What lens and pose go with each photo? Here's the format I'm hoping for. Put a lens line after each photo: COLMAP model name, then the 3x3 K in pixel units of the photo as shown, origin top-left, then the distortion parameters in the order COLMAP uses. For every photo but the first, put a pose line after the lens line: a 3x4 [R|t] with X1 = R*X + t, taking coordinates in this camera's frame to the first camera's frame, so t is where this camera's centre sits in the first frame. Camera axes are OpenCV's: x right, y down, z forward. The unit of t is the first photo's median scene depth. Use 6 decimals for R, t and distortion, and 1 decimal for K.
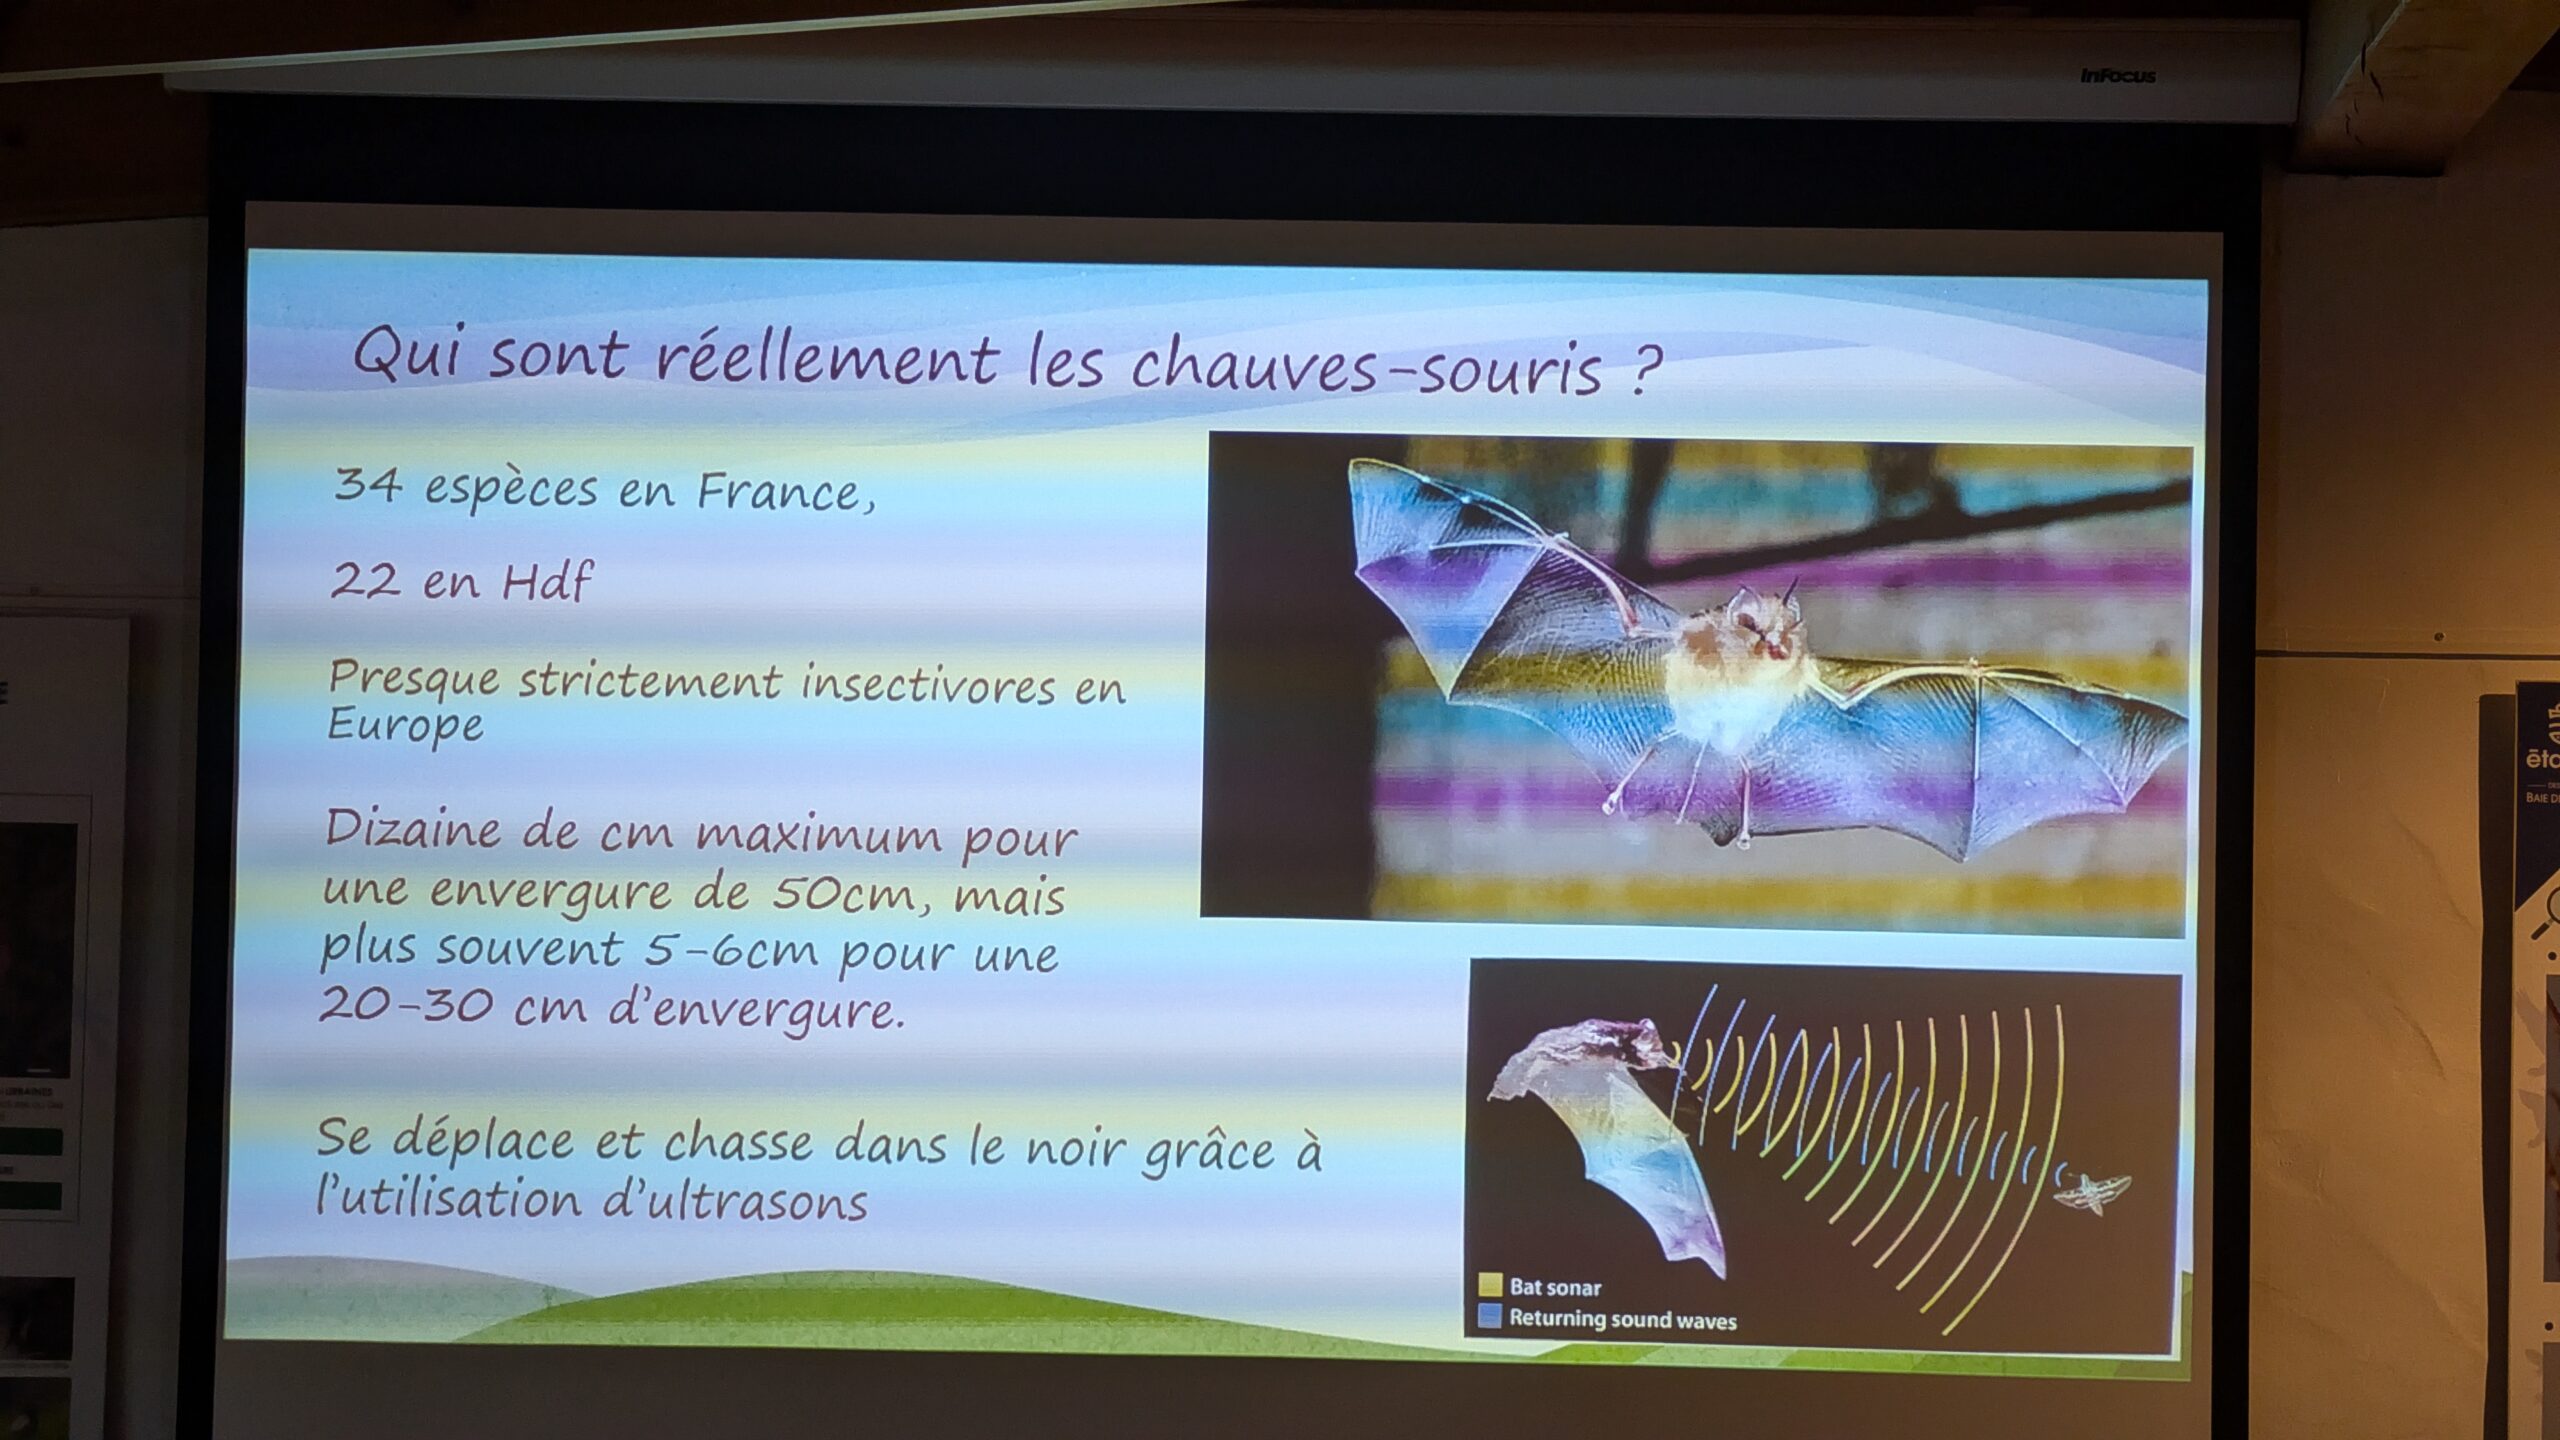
lens RADIAL K [[8981.7, 0, 1361.8], [0, 8981.7, 705.0], [0, 0, 1]] dist [0.547715, 0.000000]
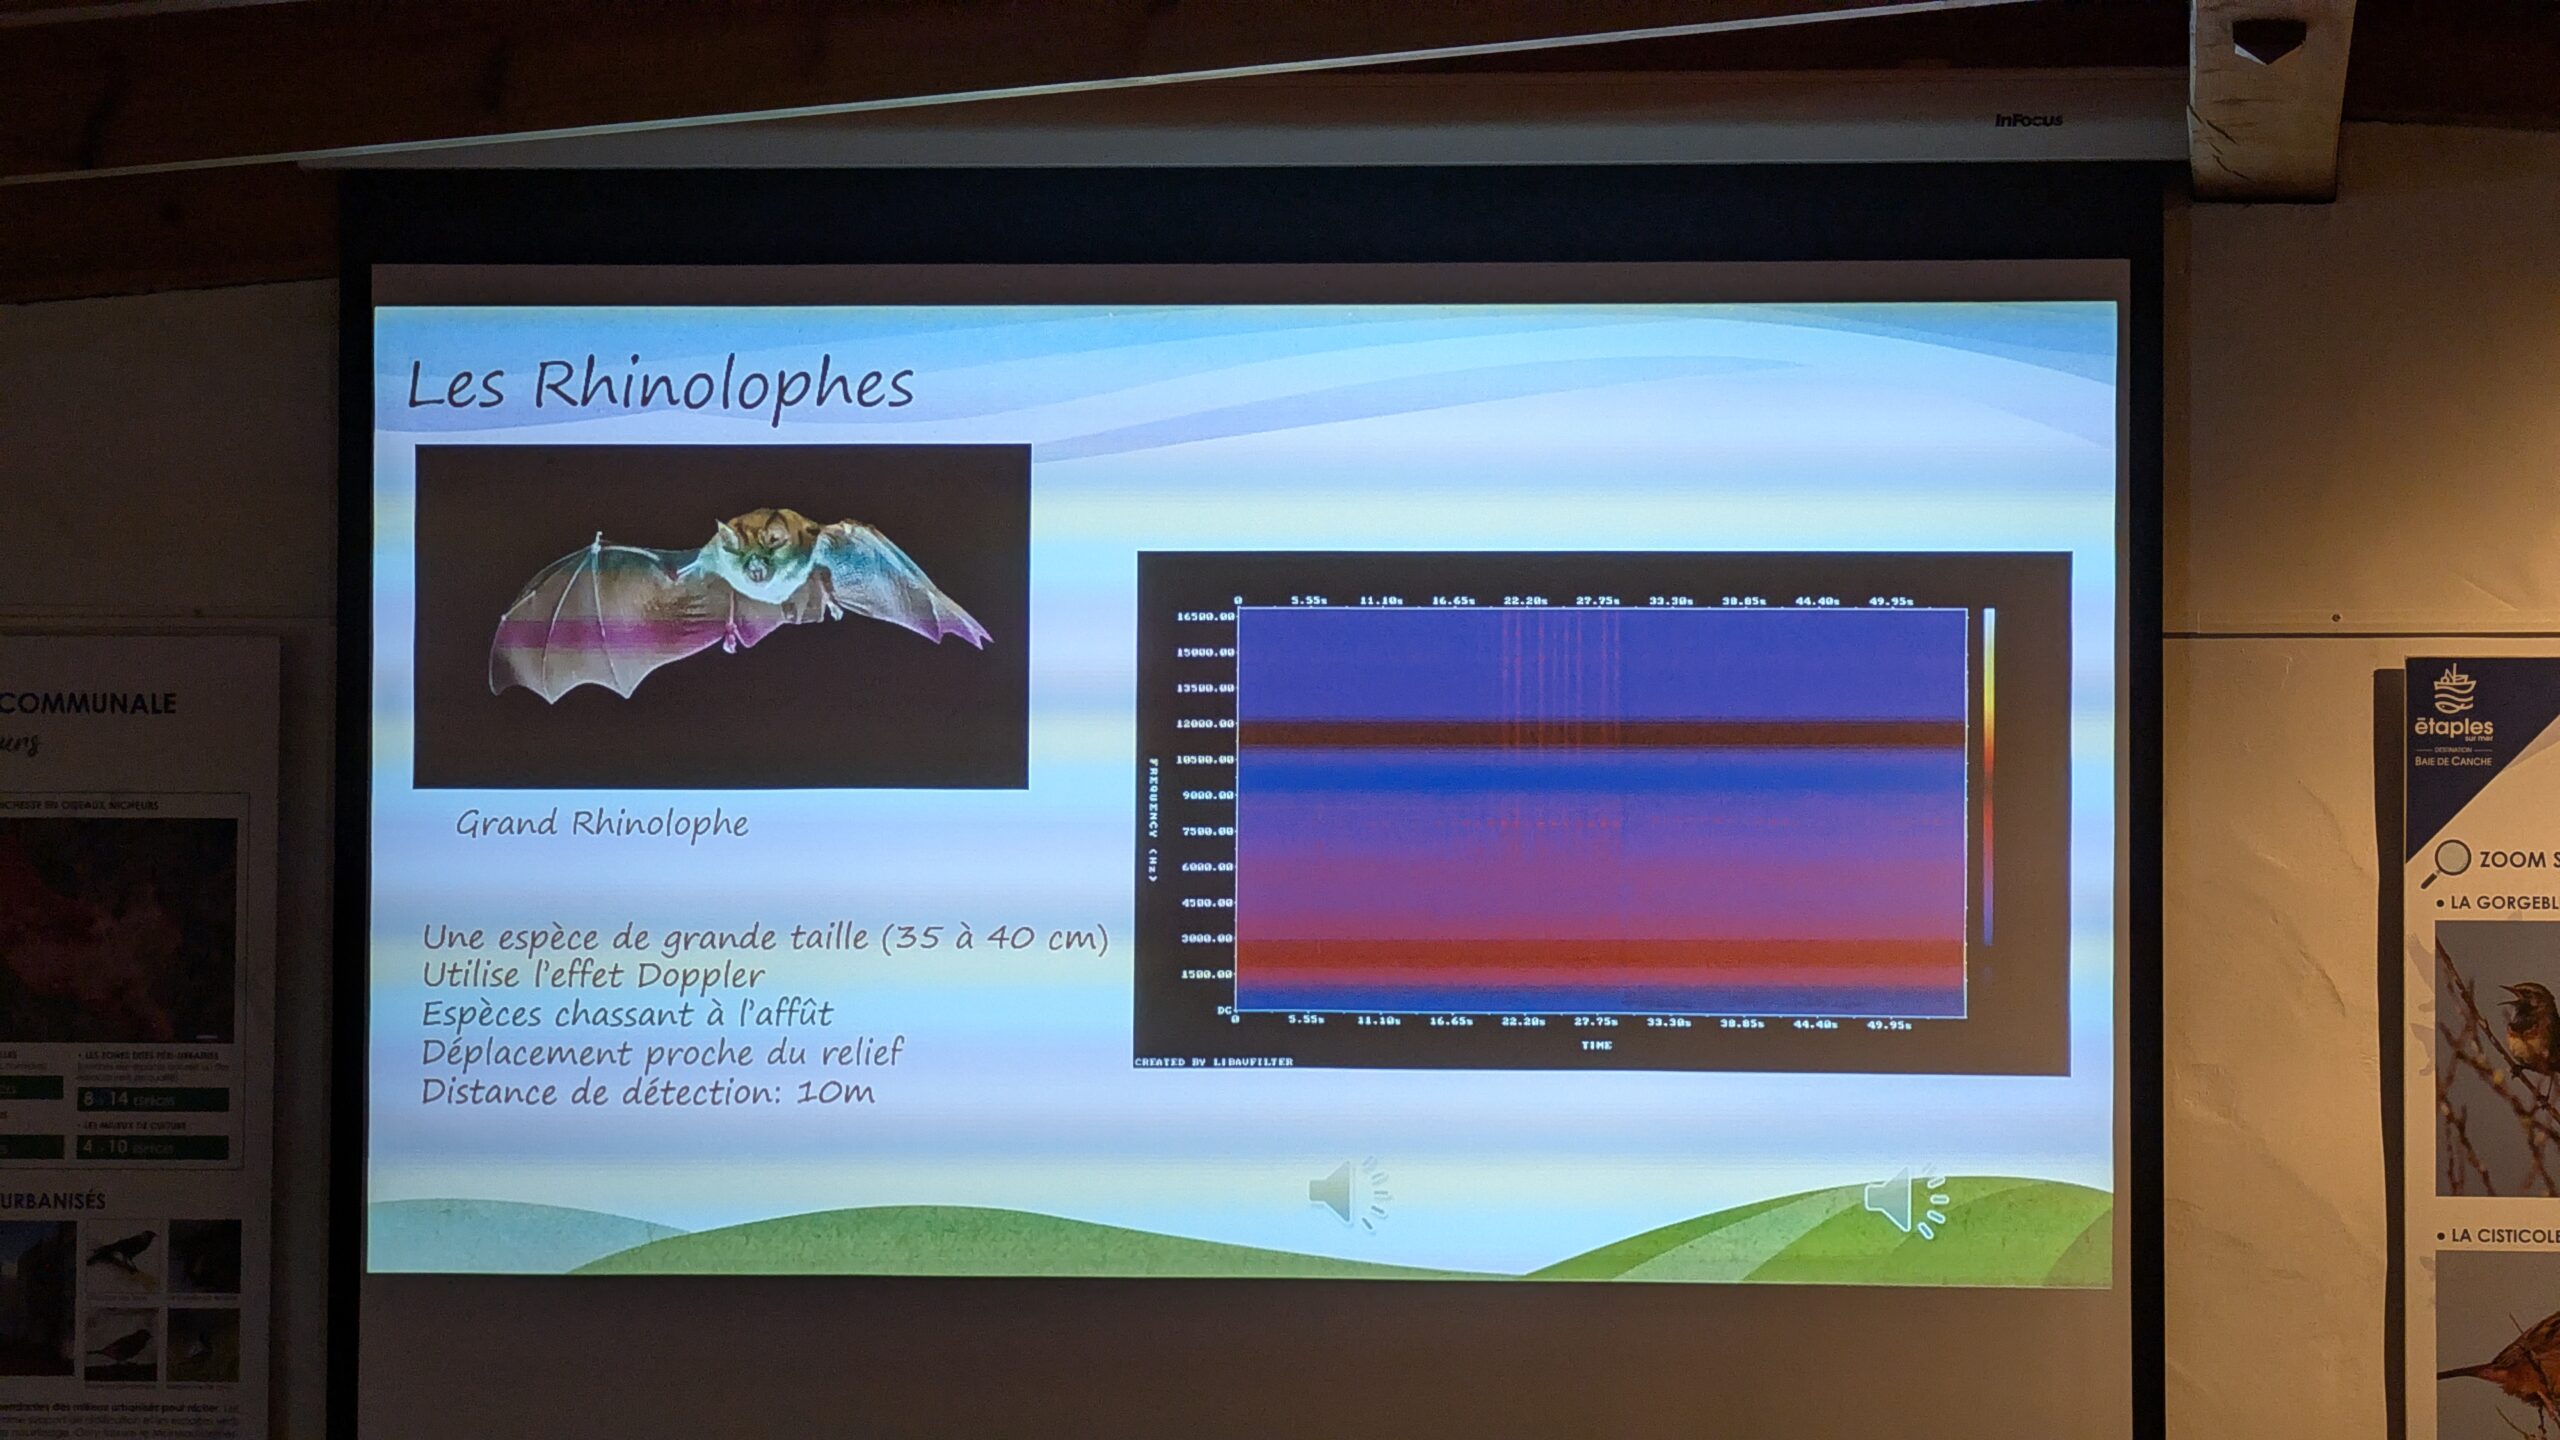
lens RADIAL K [[8981.7, 0, 1277.5], [0, 8981.7, 734.9], [0, 0, 1]] dist [0.547715, 0.000000]
pose [[0.997802, -0.016201, -0.064258, 0.060901], [0.016159, 0.999869, -0.001174, 0.006042], [0.064269, 0.000134, 0.997933, -0.117980]]
